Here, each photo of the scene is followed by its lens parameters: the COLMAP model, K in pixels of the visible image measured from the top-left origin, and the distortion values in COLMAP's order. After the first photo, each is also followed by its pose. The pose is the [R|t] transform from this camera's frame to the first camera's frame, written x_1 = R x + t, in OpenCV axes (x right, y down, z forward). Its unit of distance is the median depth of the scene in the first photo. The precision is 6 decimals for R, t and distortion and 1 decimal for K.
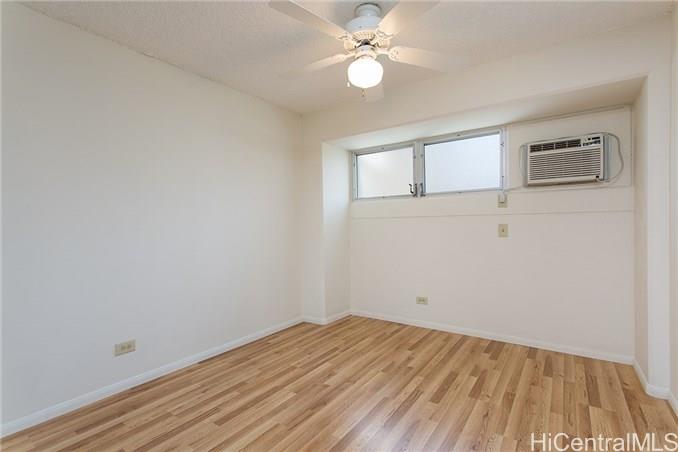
lens RADIAL K [[318.4, 0, 339.0], [0, 318.4, 226.0], [0, 0, 1]] dist [0.000723, 0.000095]
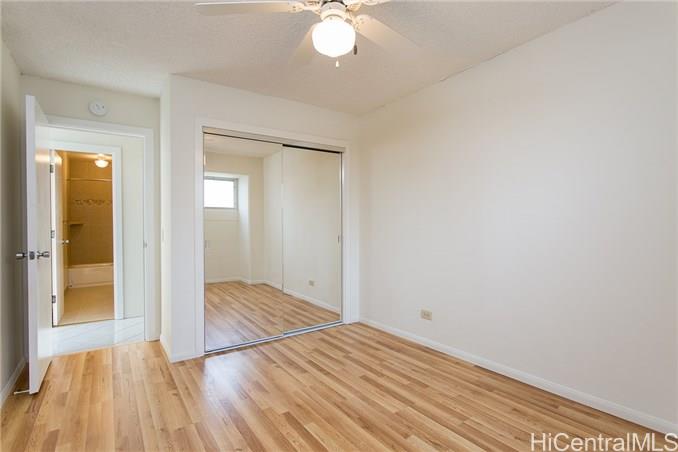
lens RADIAL K [[347.0, 0, 339.0], [0, 347.0, 226.0], [0, 0, 1]] dist [-0.003674, -0.000352]
pose [[-0.347434, 0.018797, -0.937516, 0.780906], [0.008063, 0.999822, 0.017058, -0.011040], [0.937670, -0.001632, -0.347524, 1.143976]]
